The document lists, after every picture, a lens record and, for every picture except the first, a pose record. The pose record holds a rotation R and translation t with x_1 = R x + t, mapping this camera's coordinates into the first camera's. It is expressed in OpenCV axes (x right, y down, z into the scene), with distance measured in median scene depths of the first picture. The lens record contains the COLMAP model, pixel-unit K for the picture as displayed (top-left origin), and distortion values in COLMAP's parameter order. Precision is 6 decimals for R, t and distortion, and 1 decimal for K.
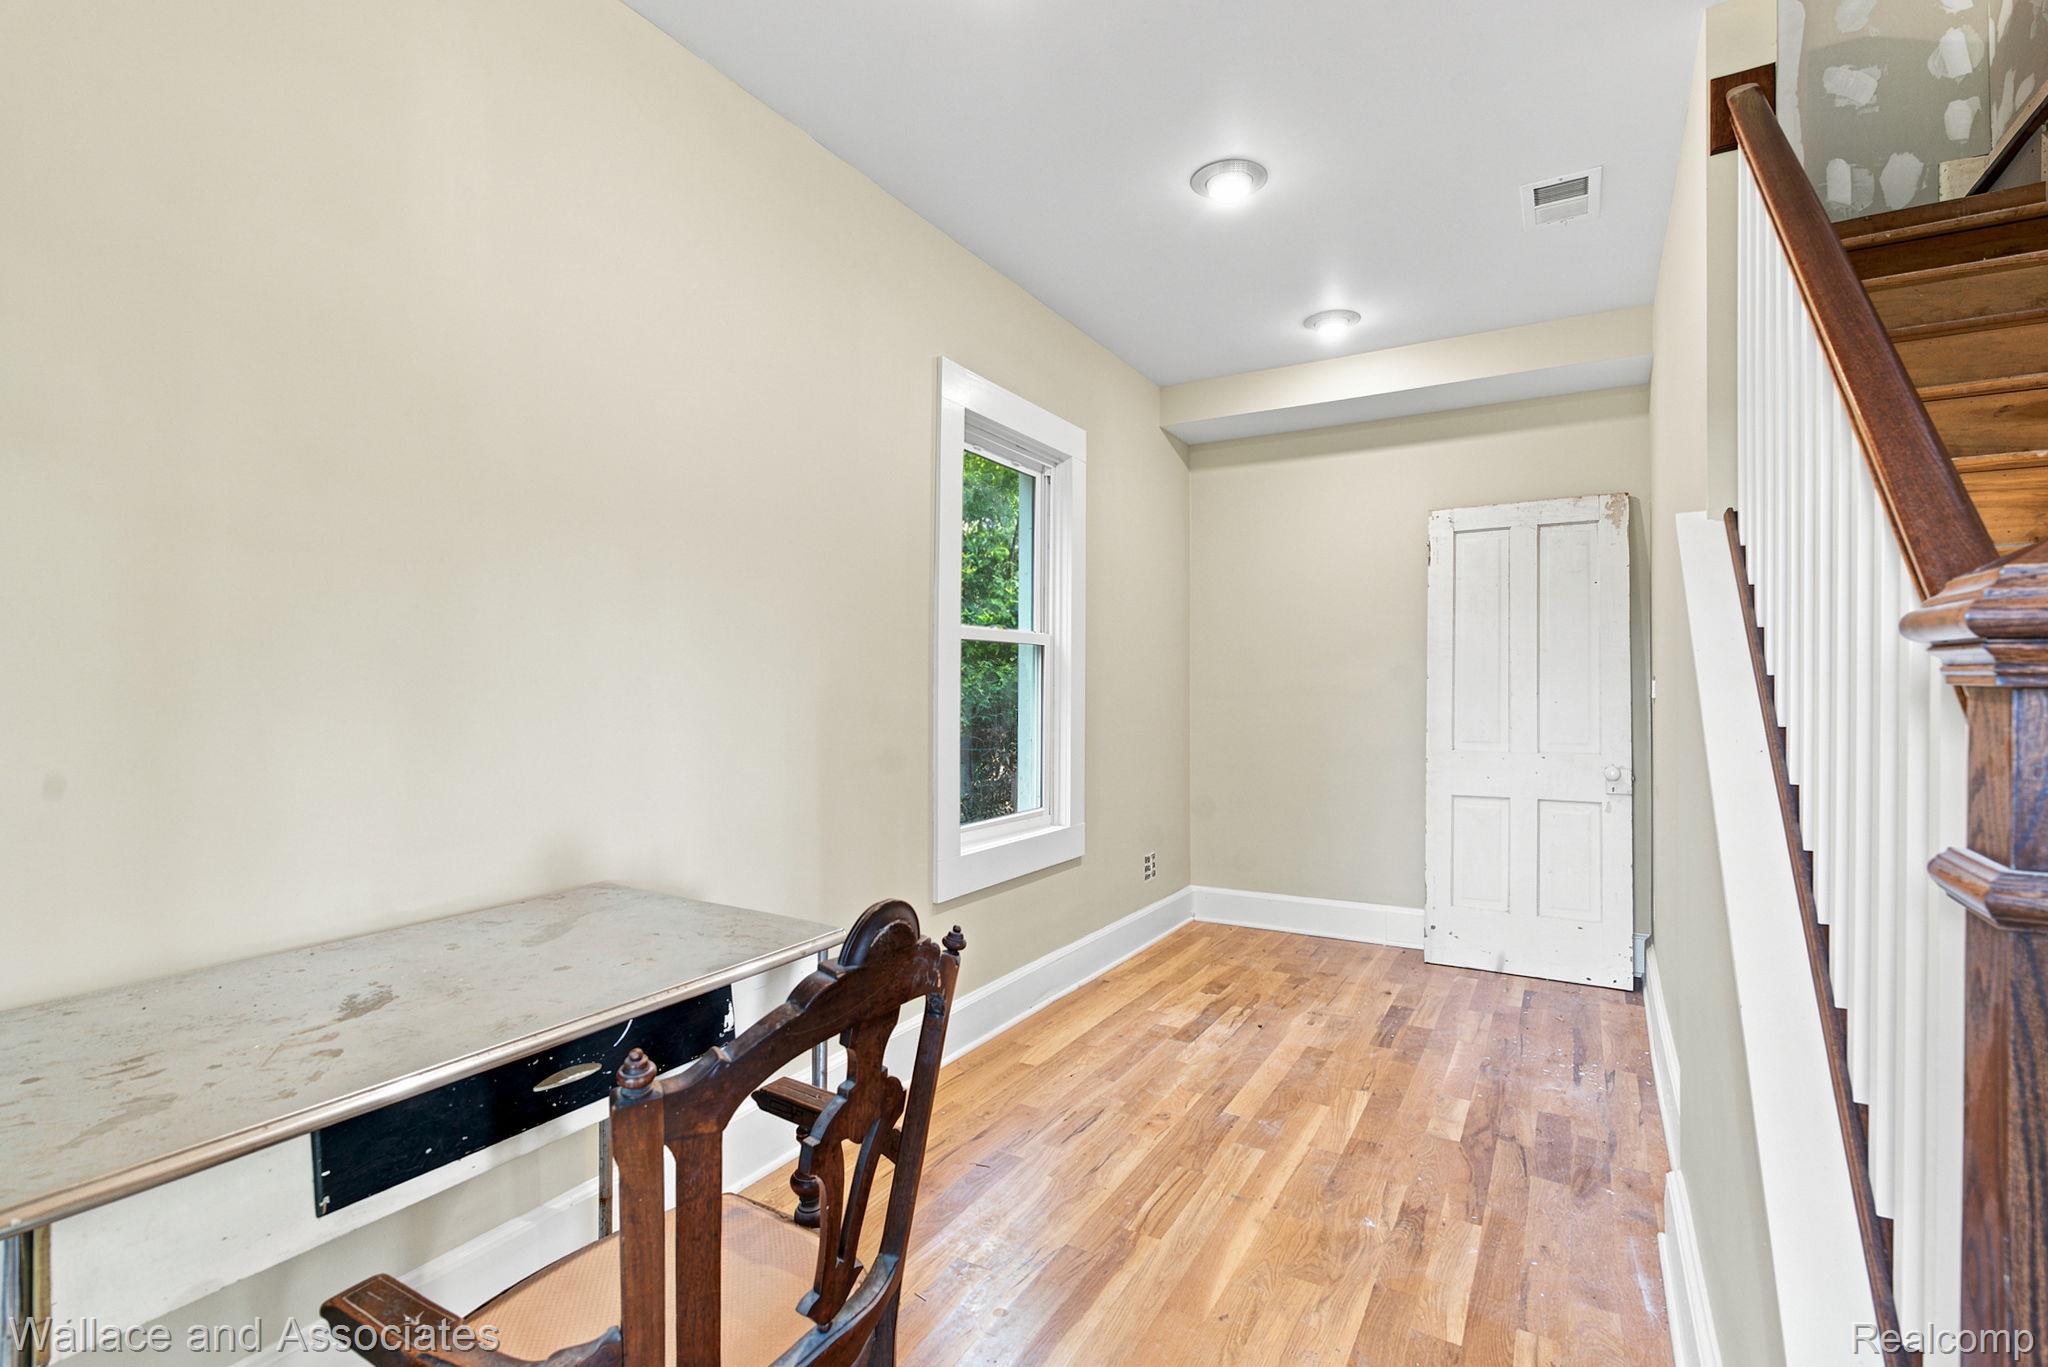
lens RADIAL K [[950.2, 0, 1024.0], [0, 950.2, 683.5], [0, 0, 1]] dist [0.001960, -0.000064]
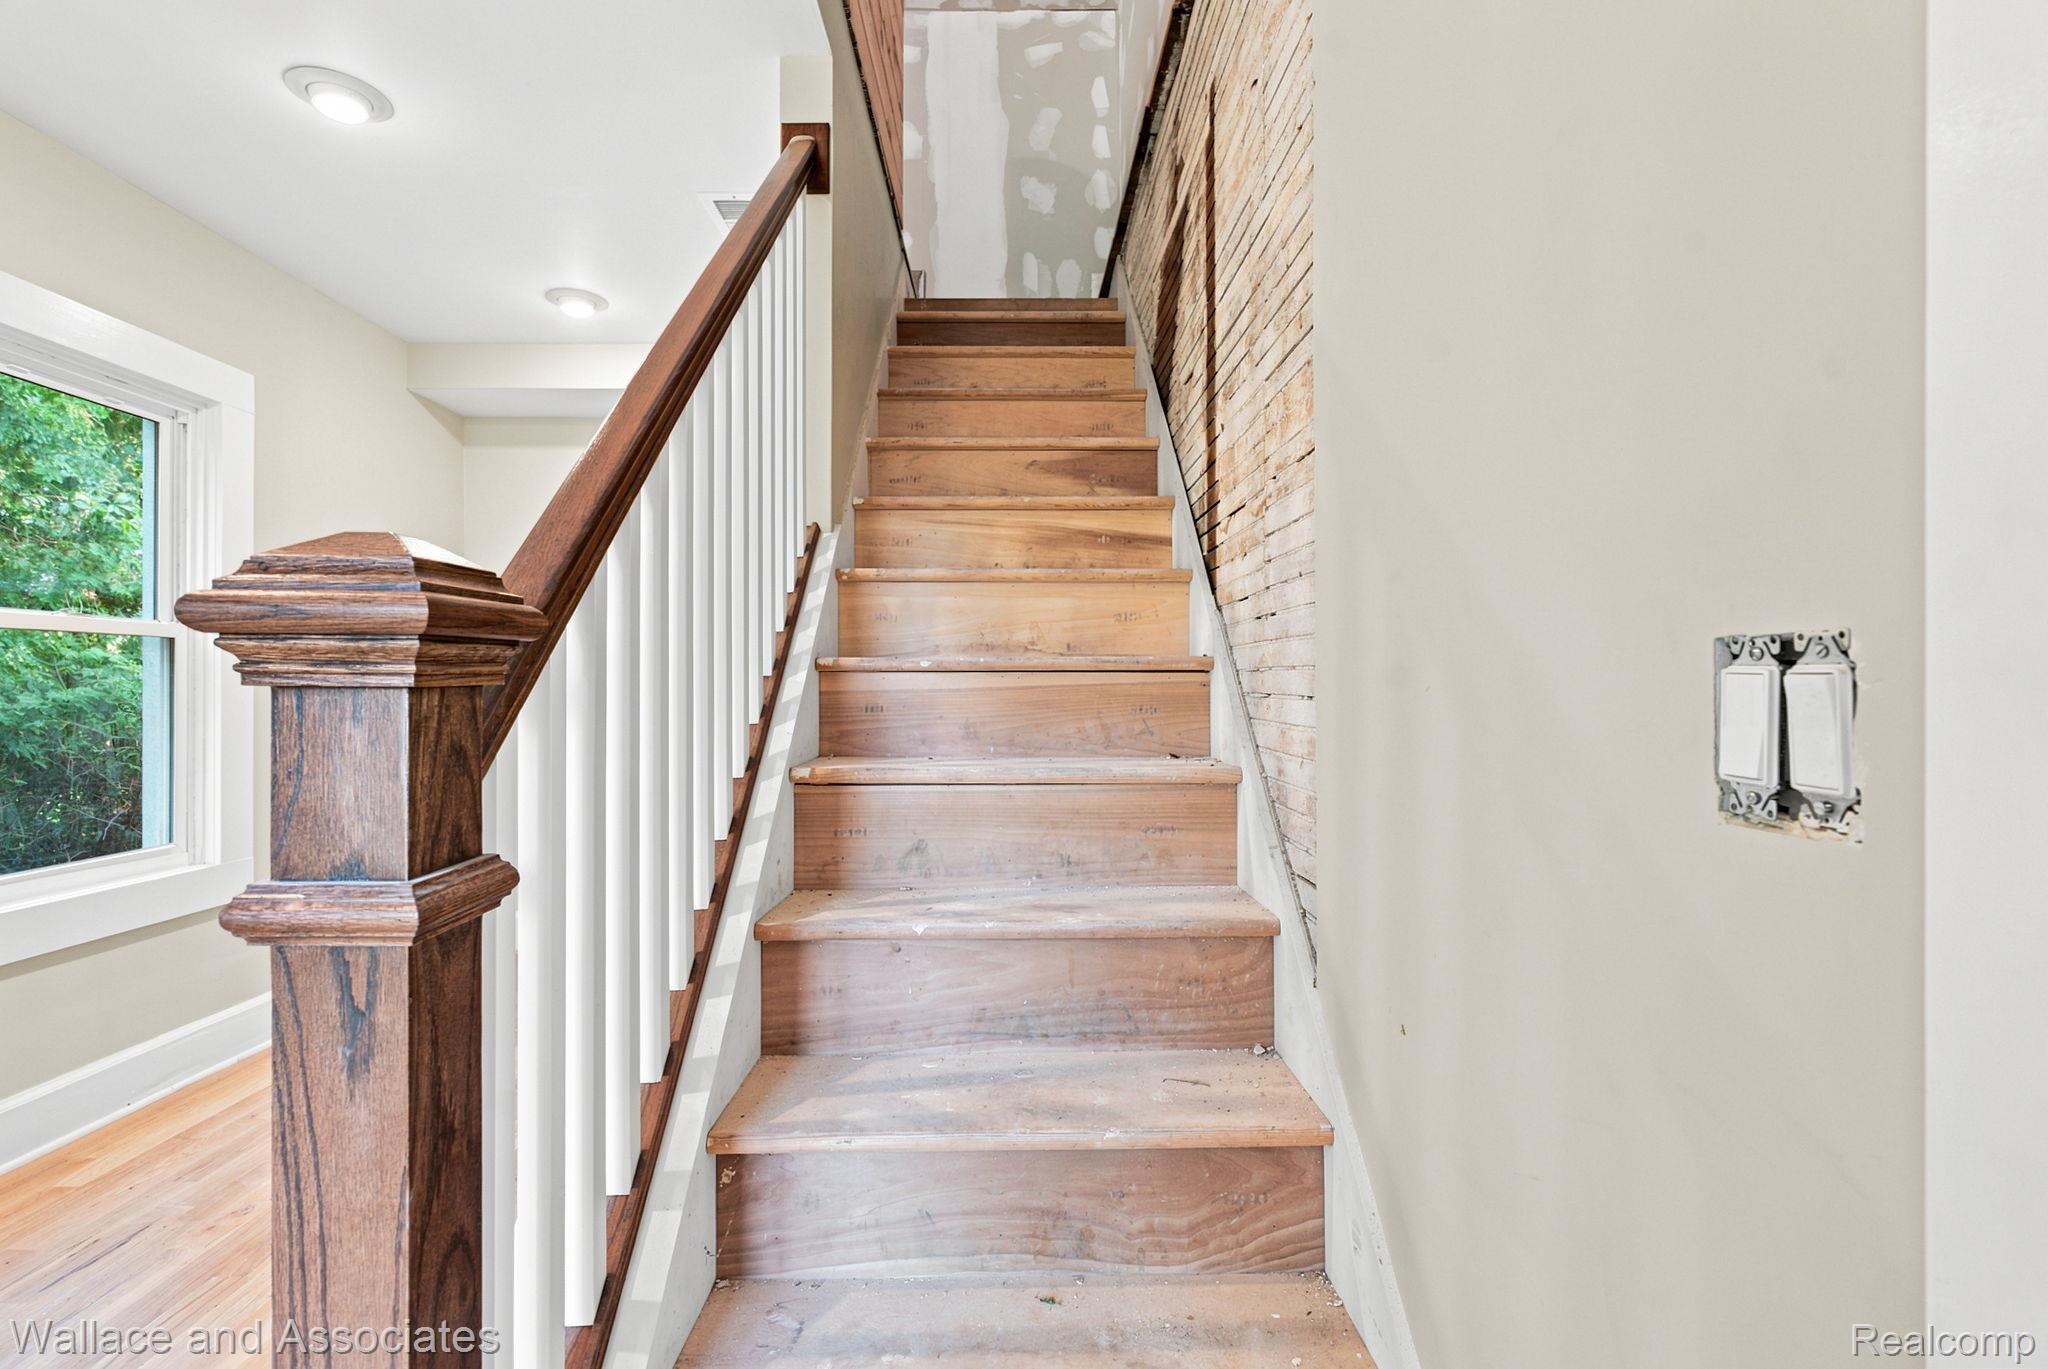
lens RADIAL K [[945.0, 0, 1019.8], [0, 945.0, 691.7], [0, 0, 1]] dist [0.001253, -0.000138]
pose [[0.856137, -0.008506, 0.516680, 0.224585], [0.004805, 0.999952, 0.008501, 0.000819], [-0.516727, -0.004795, 0.856137, -0.034277]]
